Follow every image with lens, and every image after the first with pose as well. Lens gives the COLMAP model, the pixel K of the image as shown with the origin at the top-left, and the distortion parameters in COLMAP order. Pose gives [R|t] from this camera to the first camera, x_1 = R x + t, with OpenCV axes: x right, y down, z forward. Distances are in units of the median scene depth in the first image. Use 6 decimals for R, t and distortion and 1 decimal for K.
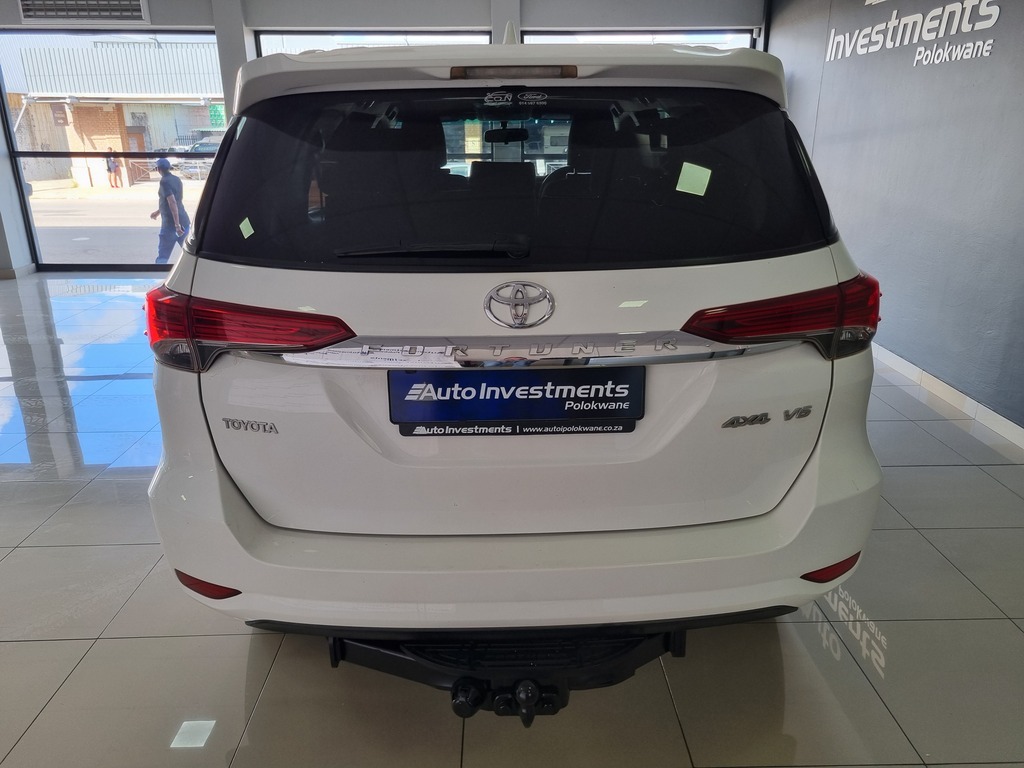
lens RADIAL K [[769.5, 0, 510.6], [0, 769.5, 381.0], [0, 0, 1]] dist [0.057091, -0.042166]
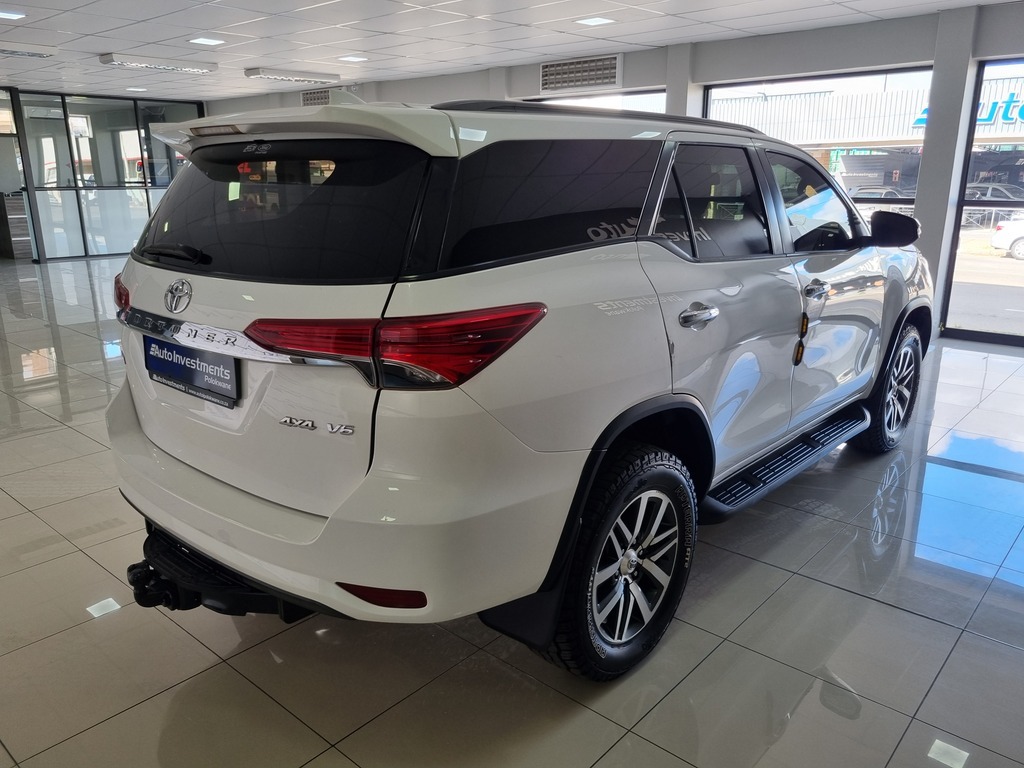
lens RADIAL K [[769.5, 0, 510.6], [0, 769.5, 381.0], [0, 0, 1]] dist [0.057091, -0.042166]
pose [[0.732682, 0.182803, -0.655561, 1.245646], [-0.218407, 0.975459, 0.027905, -0.107605], [0.644574, 0.122734, 0.754626, 0.319740]]
